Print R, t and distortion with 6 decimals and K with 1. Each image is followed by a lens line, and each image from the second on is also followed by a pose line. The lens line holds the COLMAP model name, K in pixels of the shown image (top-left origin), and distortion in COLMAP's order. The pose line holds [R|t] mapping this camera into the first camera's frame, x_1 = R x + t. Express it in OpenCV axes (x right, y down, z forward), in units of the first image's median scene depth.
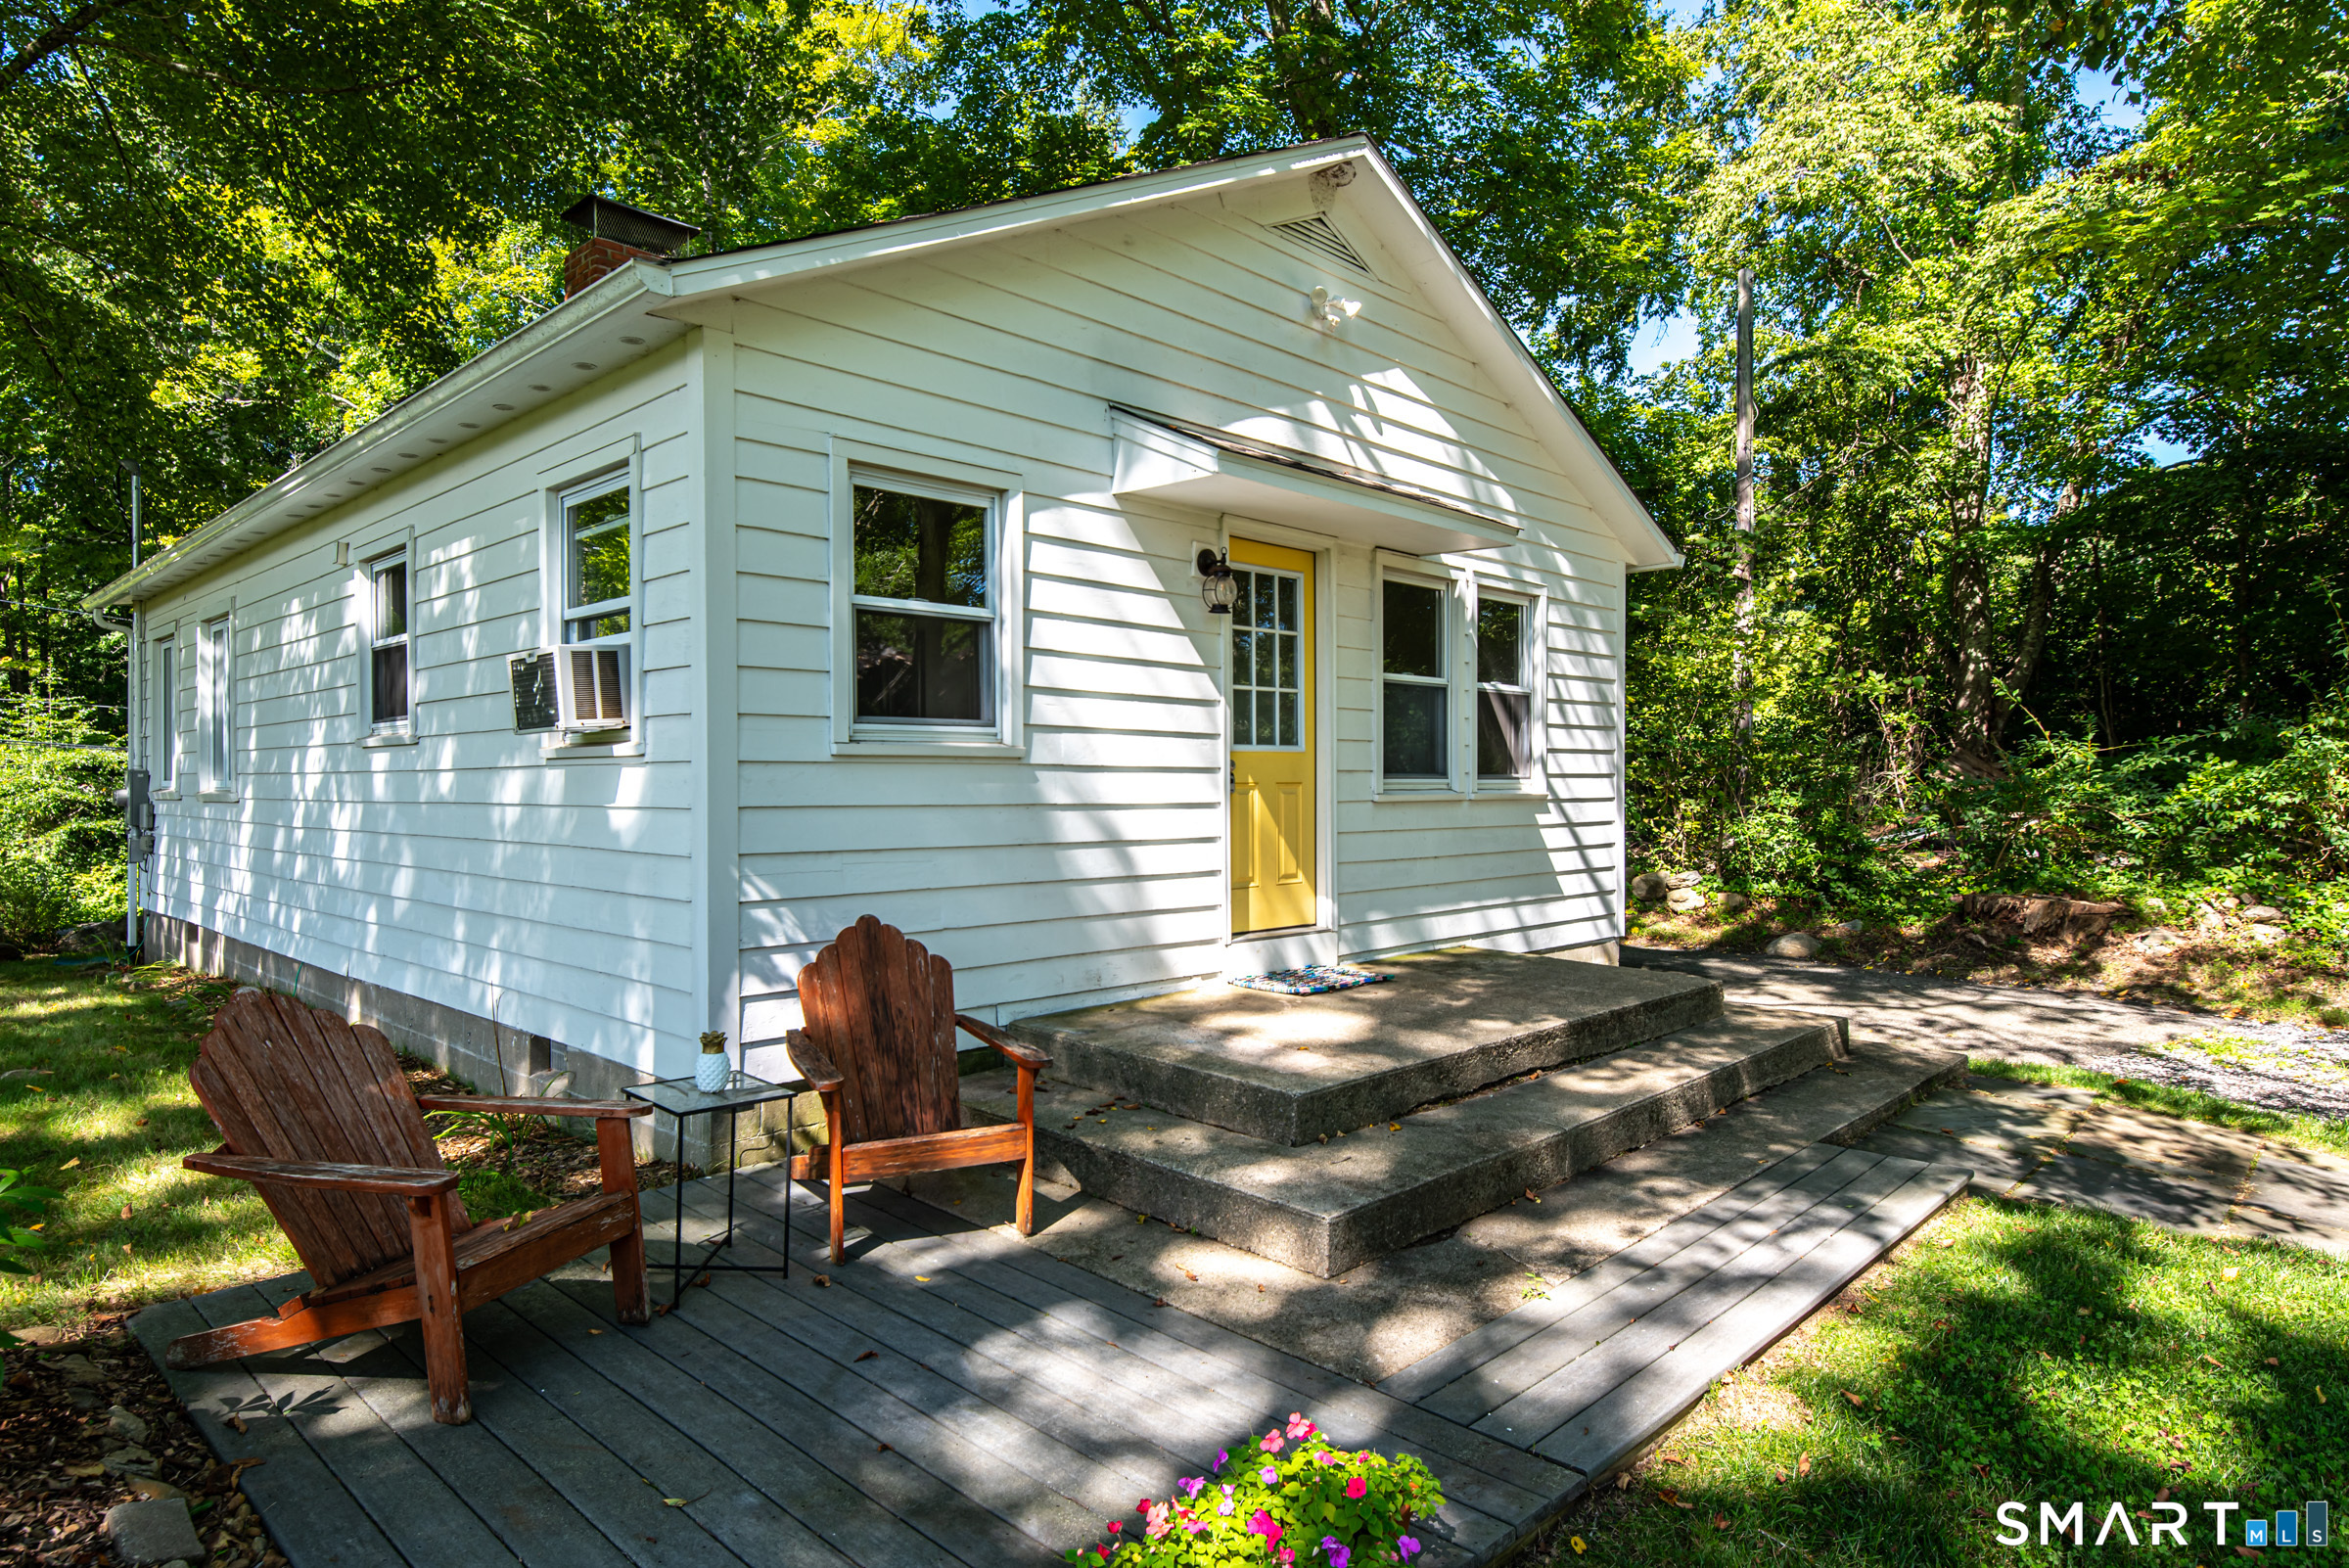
lens RADIAL K [[1351.5, 0, 1140.9], [0, 1351.5, 786.4], [0, 0, 1]] dist [0.010416, -0.003065]
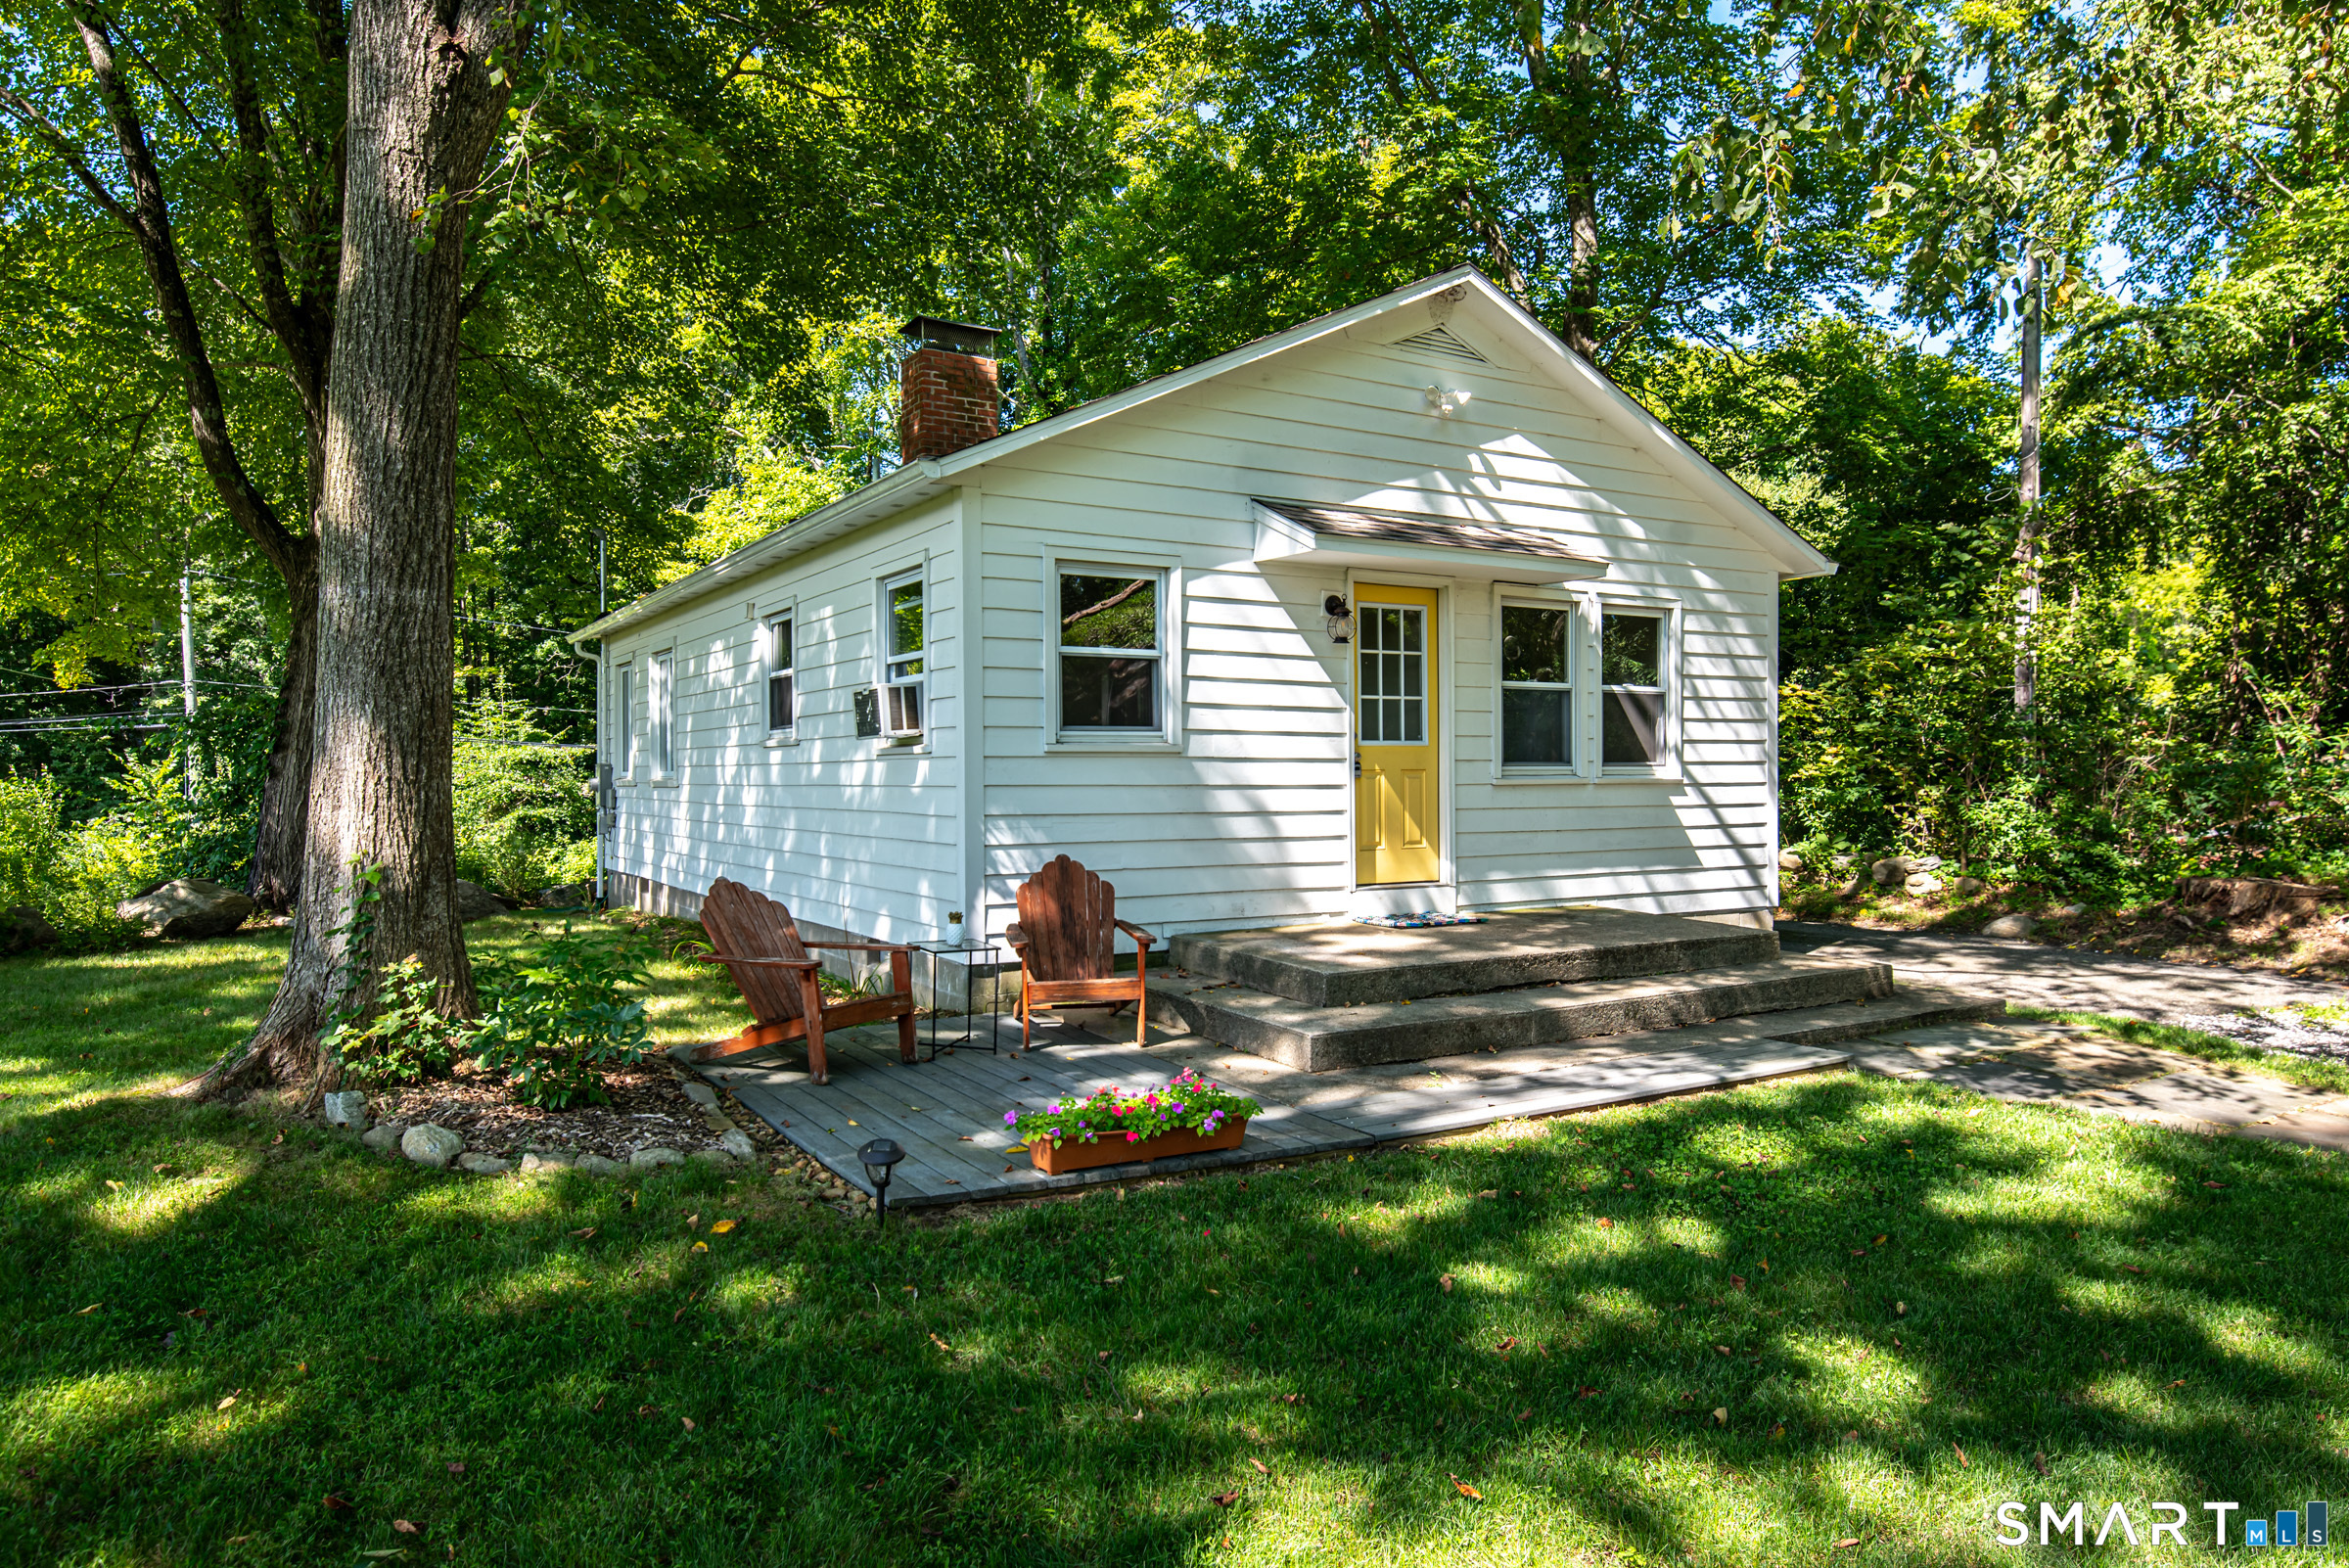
lens RADIAL K [[1486.5, 0, 1177.9], [0, 1486.5, 776.4], [0, 0, 1]] dist [0.029308, 0.003767]
pose [[0.971740, -0.002568, -0.236041, 0.215642], [0.002332, 0.999996, -0.001277, 0.004991], [0.236043, 0.000690, 0.971742, -0.413179]]
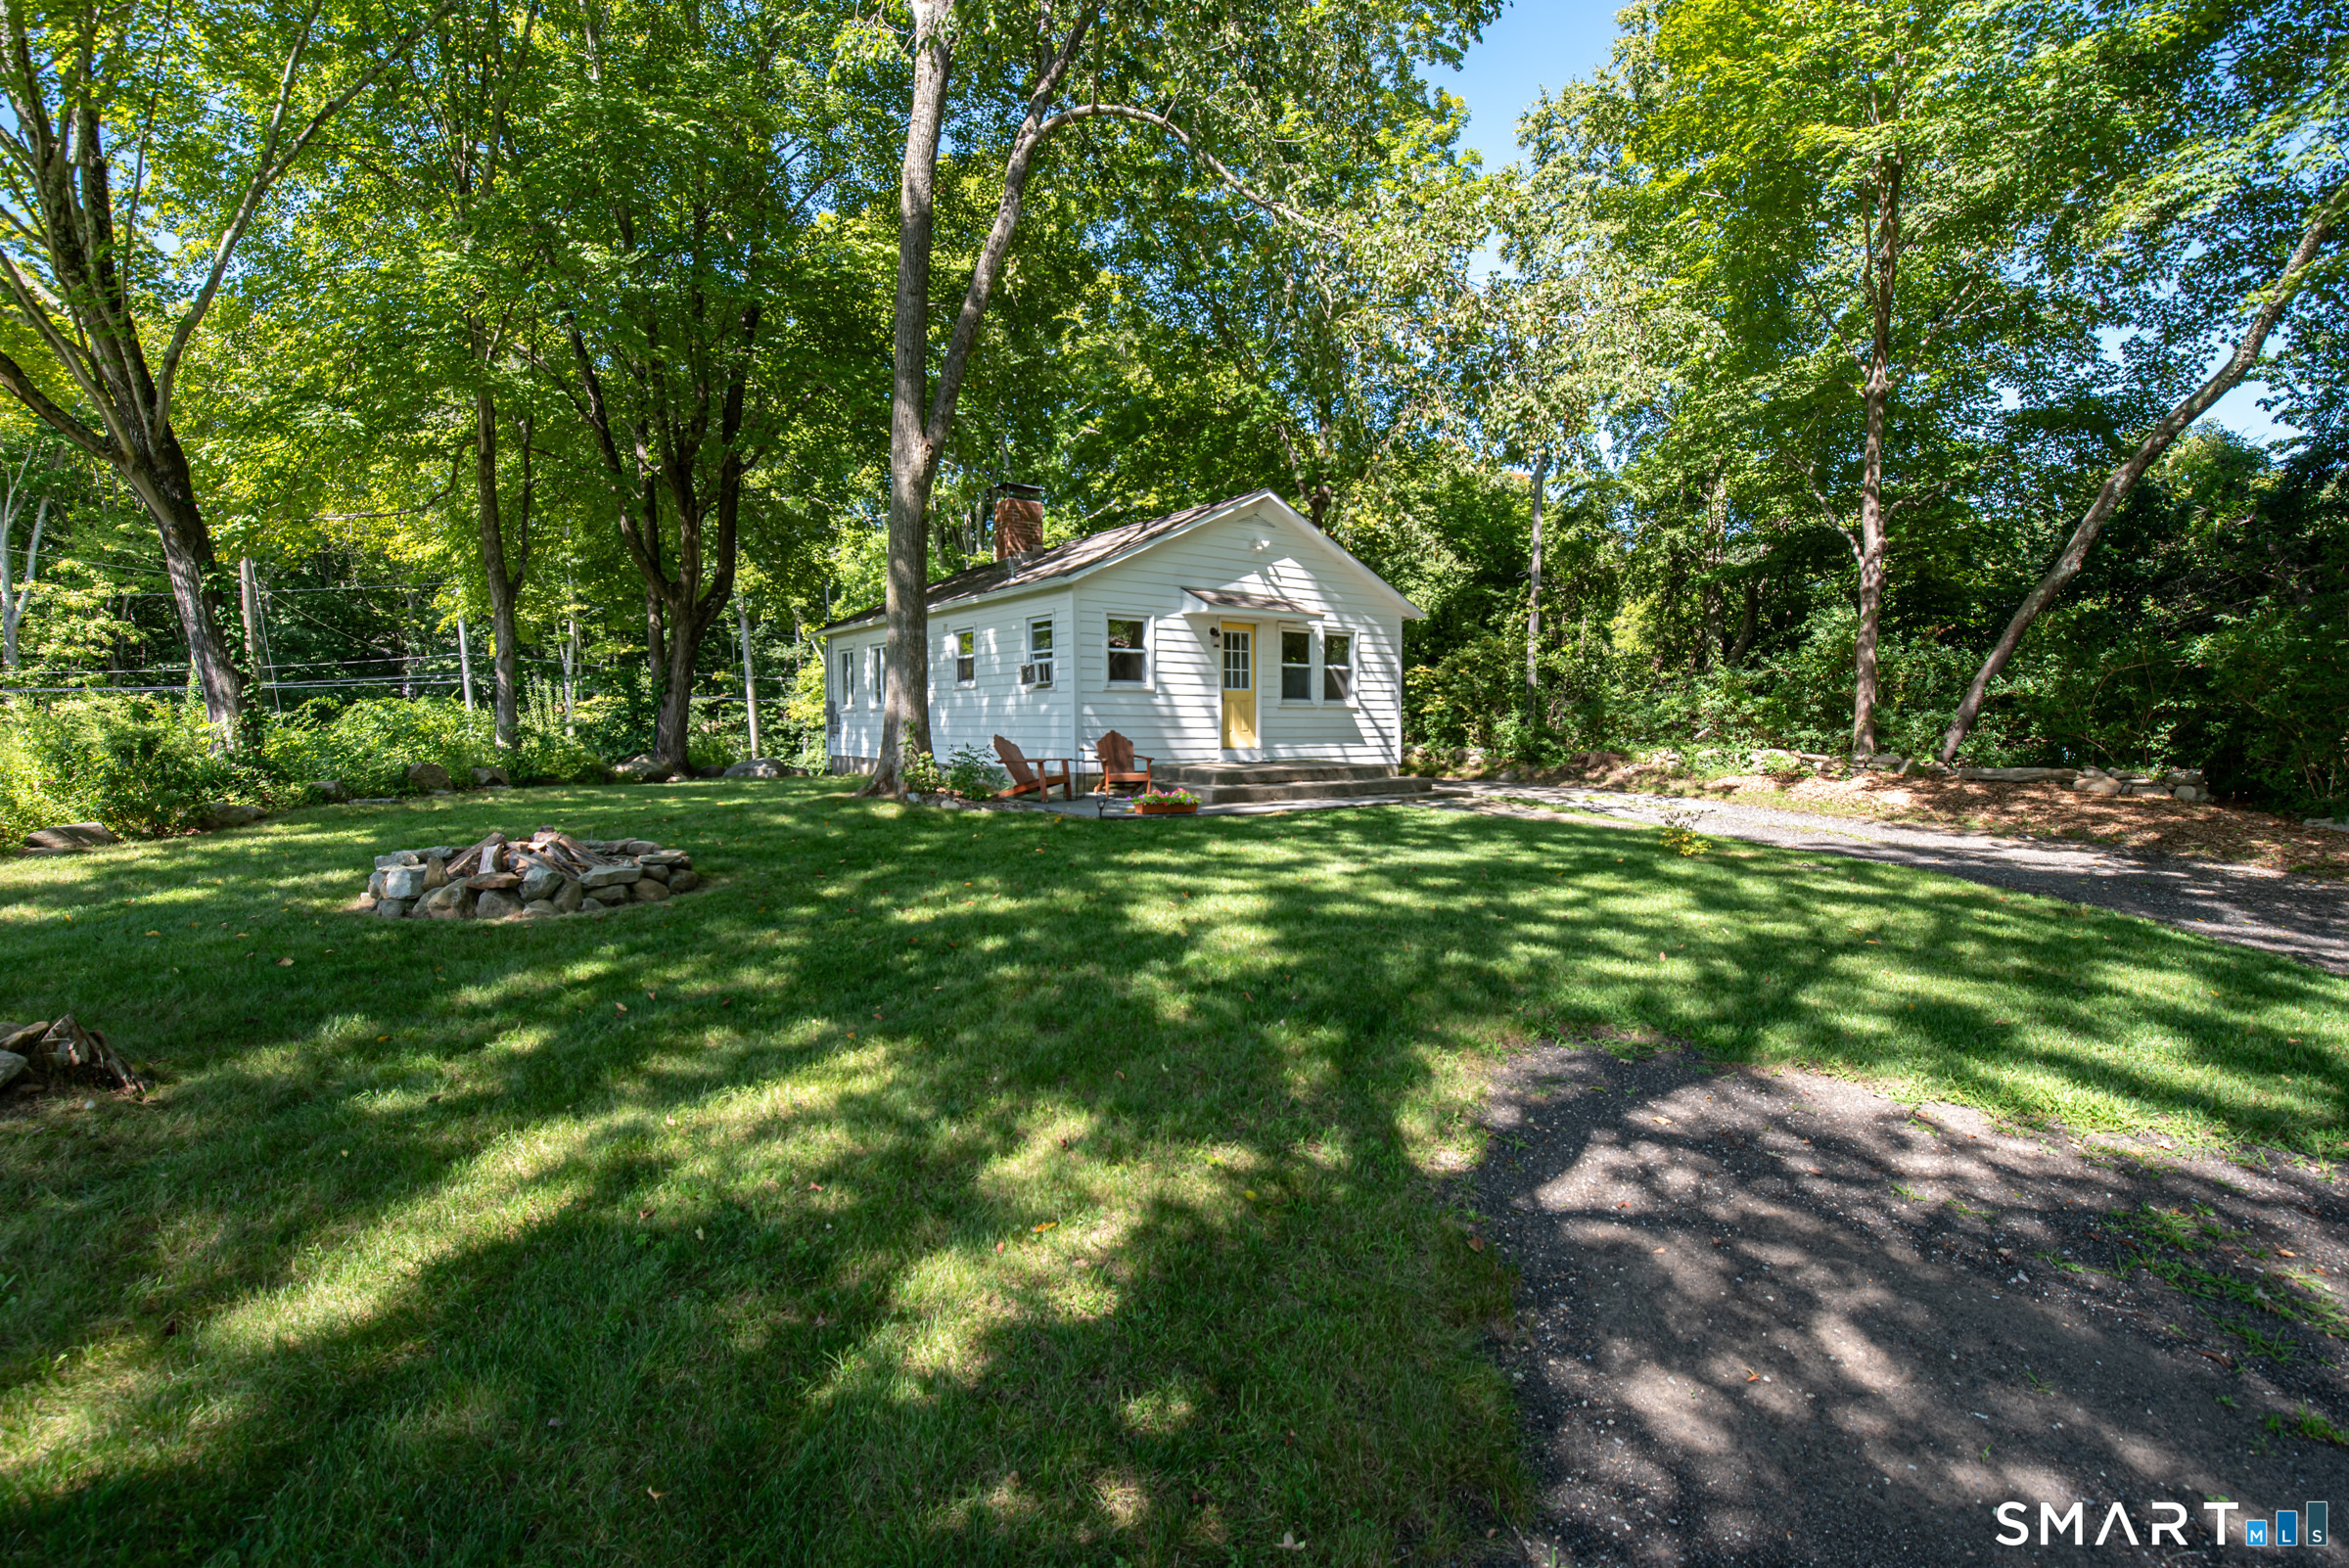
lens RADIAL K [[1087.9, 0, 1174.1], [0, 1087.9, 777.4], [0, 0, 1]] dist [0.014989, -0.008158]
pose [[0.991873, 0.004960, -0.127136, 0.252767], [0.000430, 0.999104, 0.042331, 0.064267], [0.127232, -0.042042, 0.990982, -1.410964]]
